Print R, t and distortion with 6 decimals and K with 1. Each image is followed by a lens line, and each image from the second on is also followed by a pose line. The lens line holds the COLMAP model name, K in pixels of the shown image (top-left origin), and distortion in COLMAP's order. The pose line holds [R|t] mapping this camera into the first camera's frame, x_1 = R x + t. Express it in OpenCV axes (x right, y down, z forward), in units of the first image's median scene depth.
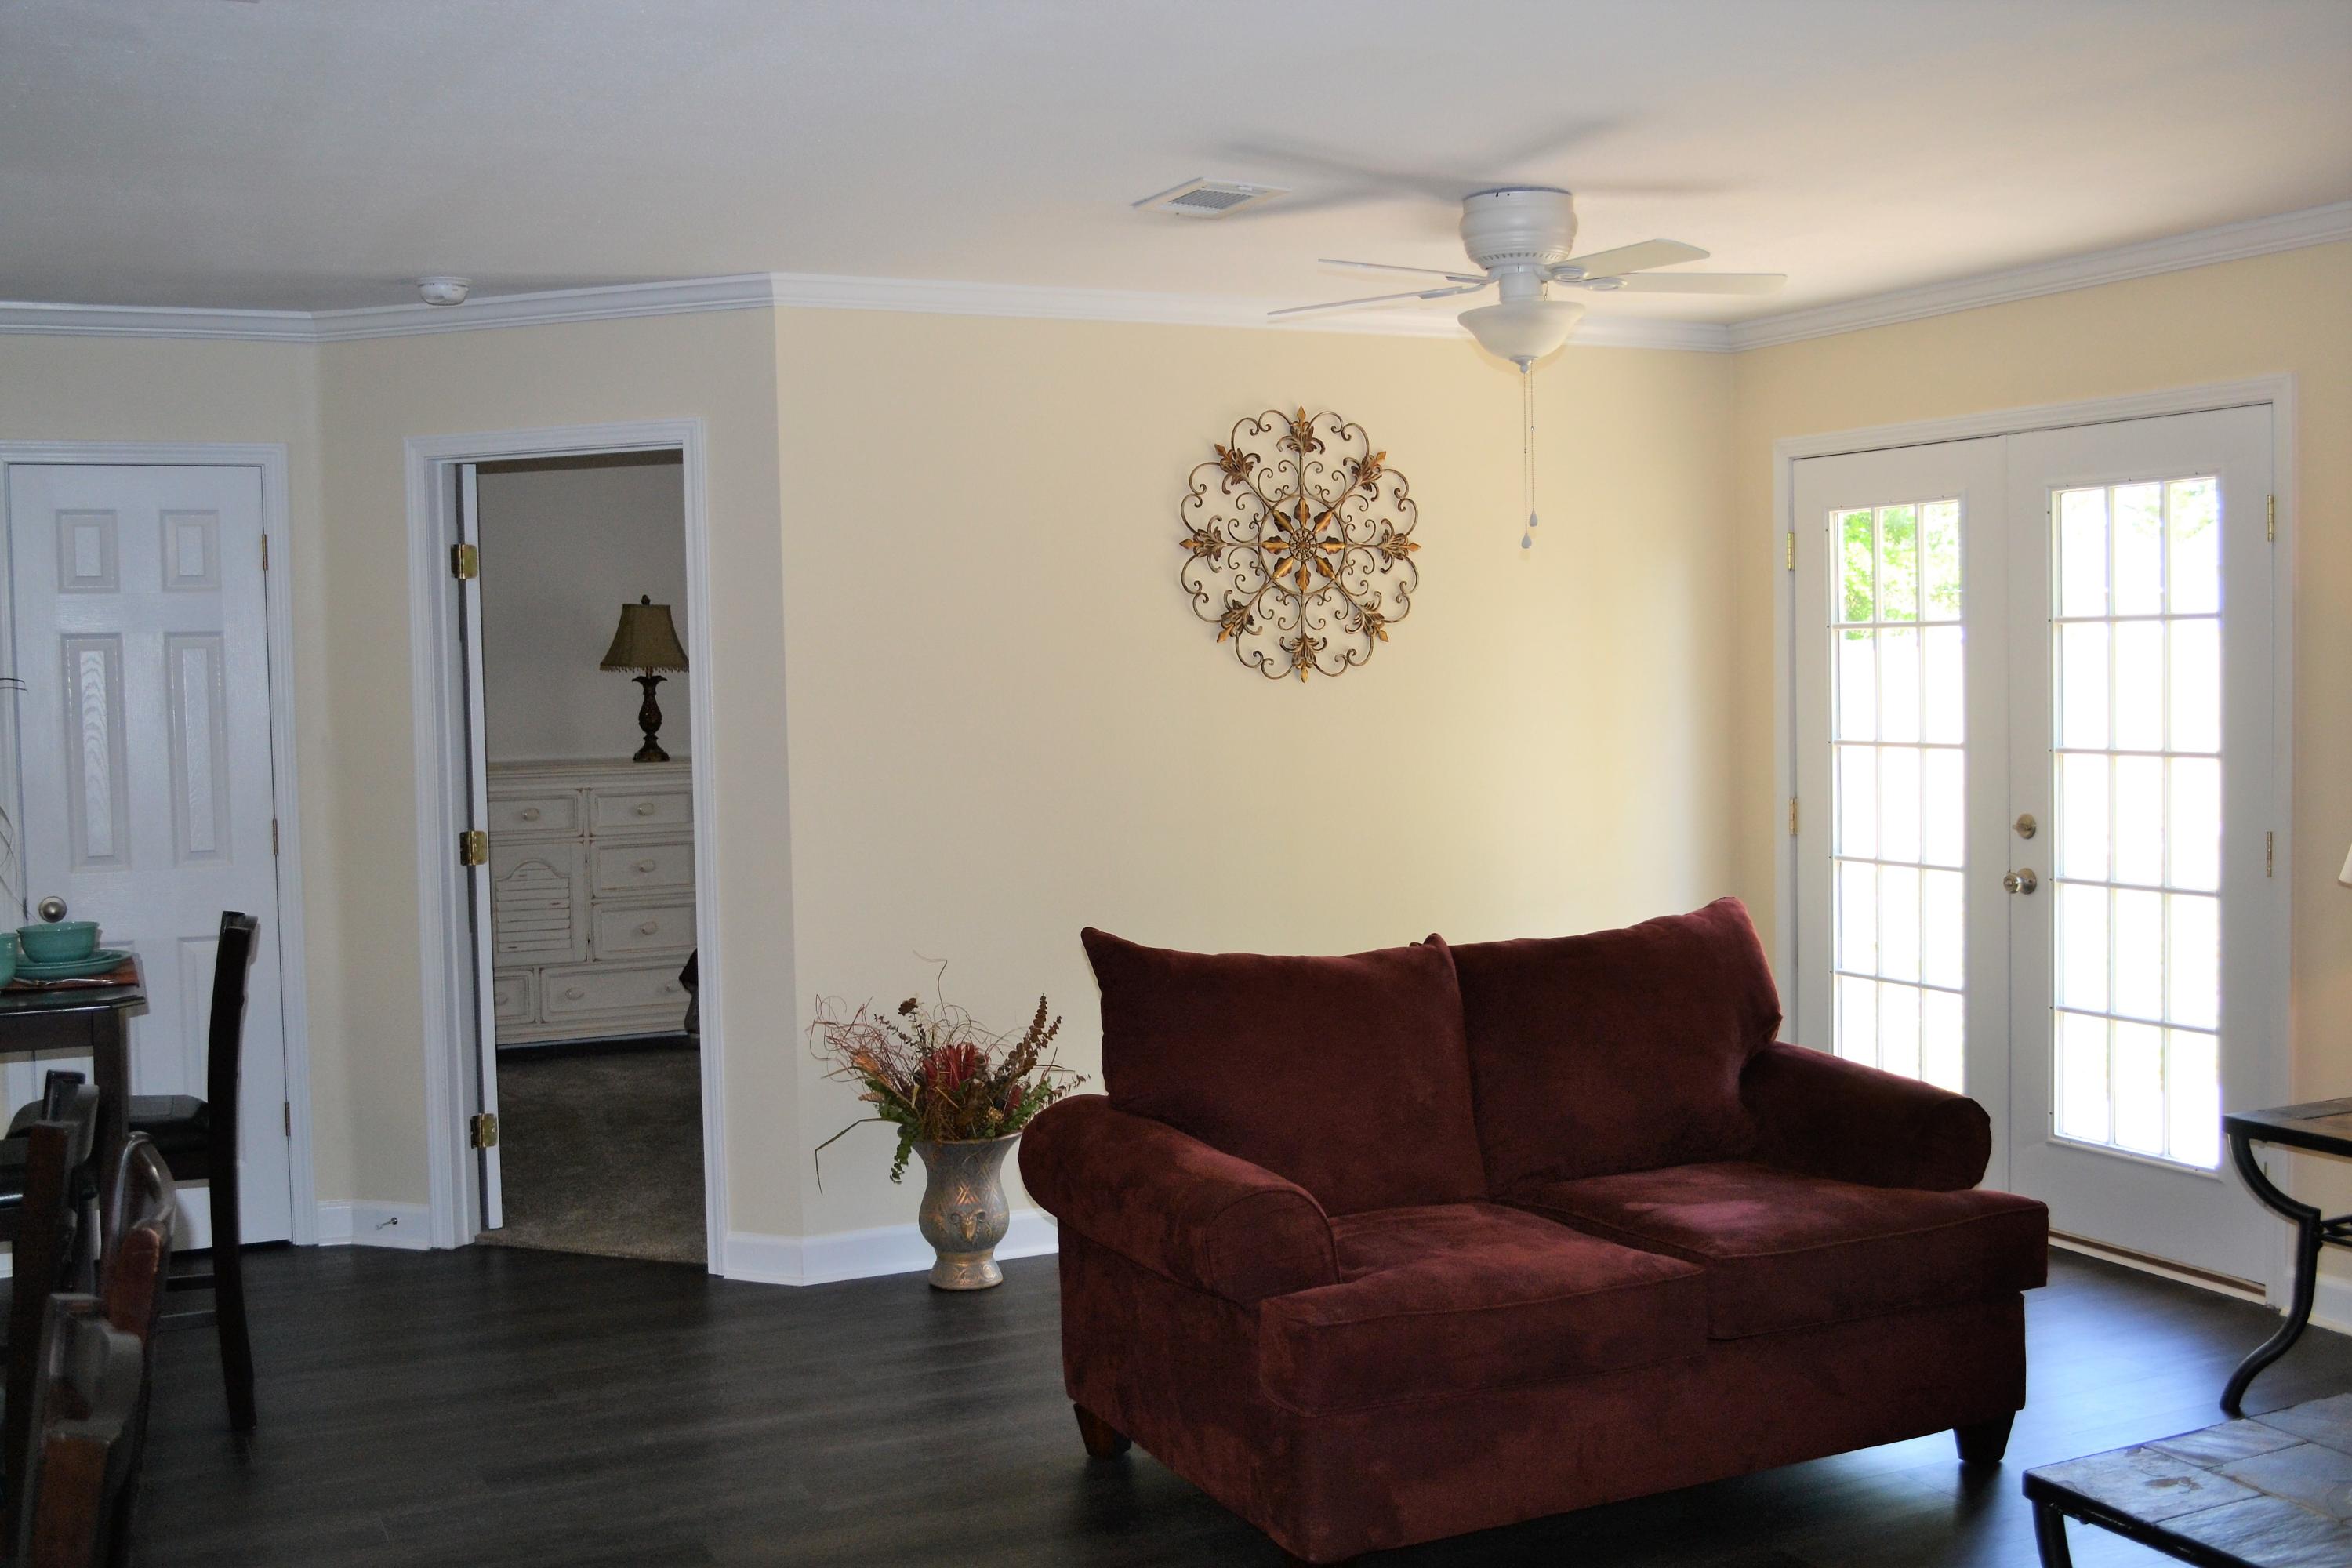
lens RADIAL K [[2390.9, 0, 1149.8], [0, 2390.9, 786.2], [0, 0, 1]] dist [-0.070993, 0.030189]
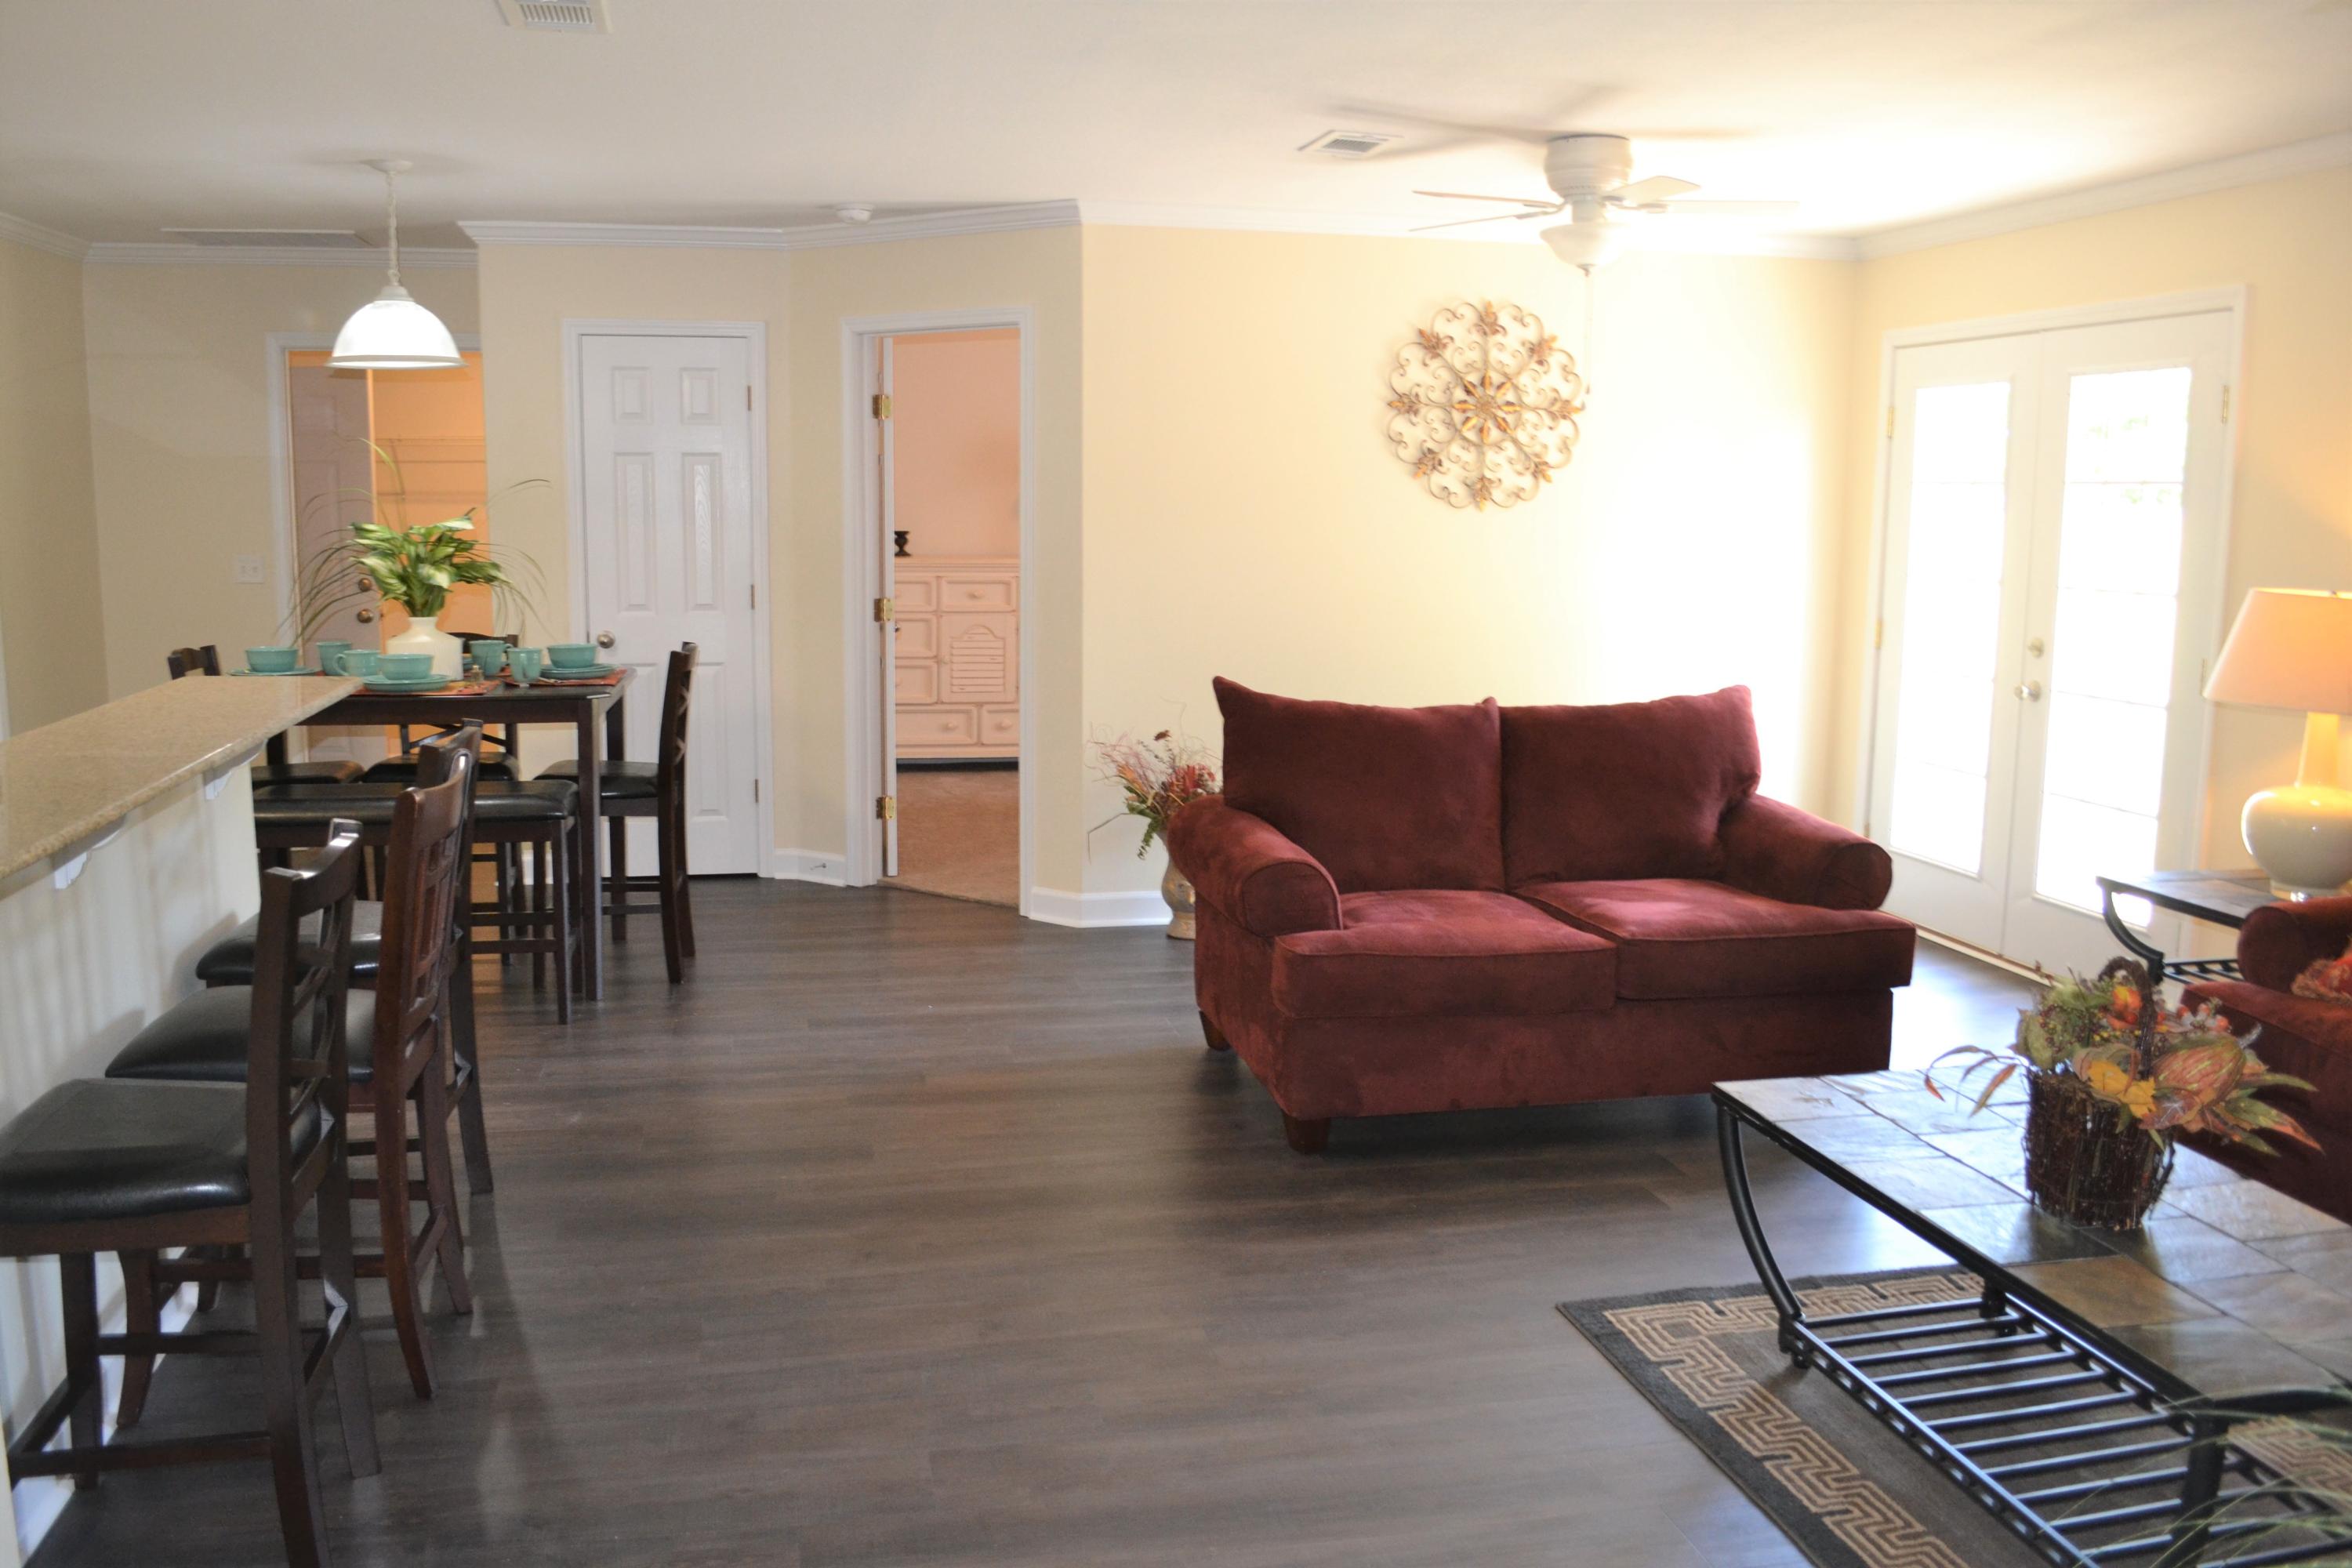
lens RADIAL K [[1879.7, 0, 1151.1], [0, 1879.7, 797.9], [0, 0, 1]] dist [-0.081556, 0.001728]
pose [[0.970836, 0.065413, -0.230647, 0.137769], [-0.040407, 0.992940, 0.111525, 0.005882], [0.236313, -0.098952, 0.966625, -0.060952]]
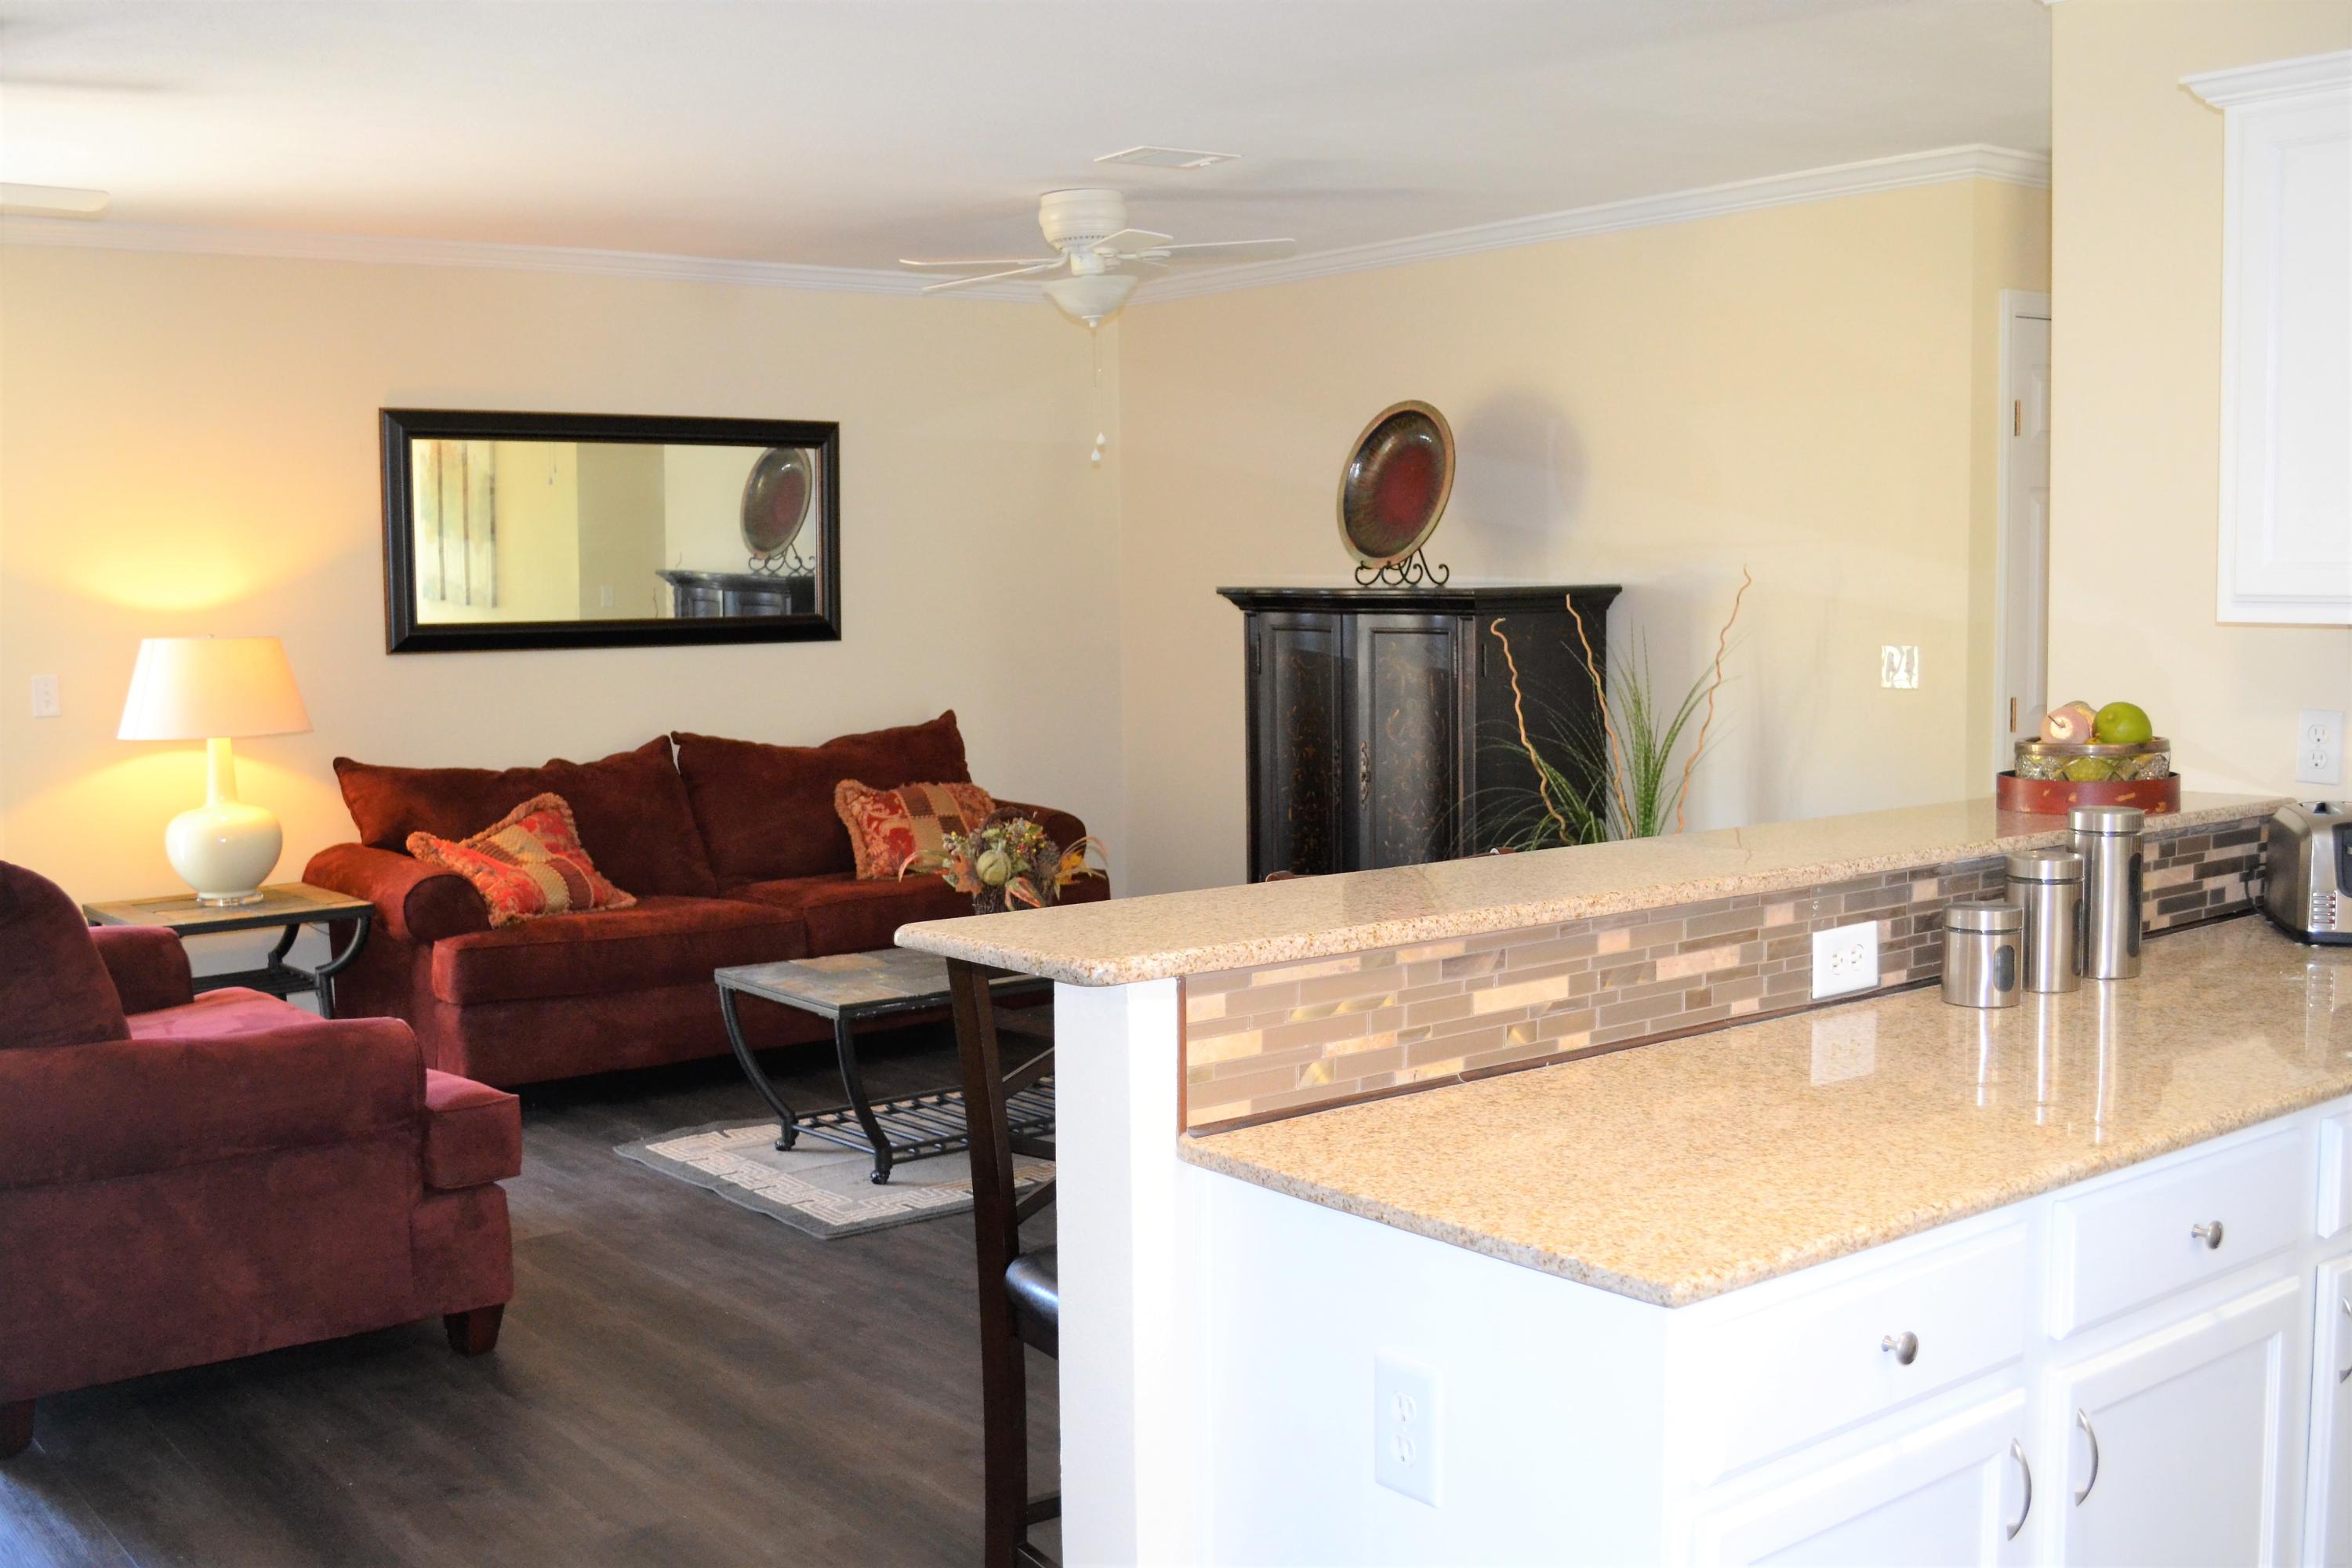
lens RADIAL K [[2390.9, 0, 1149.8], [0, 2390.9, 786.2], [0, 0, 1]] dist [-0.070993, 0.030189]
pose [[-0.210480, -0.074139, 0.974783, -0.682411], [0.074076, 0.993044, 0.091523, -0.011564], [-0.974788, 0.091472, -0.203524, 0.533946]]
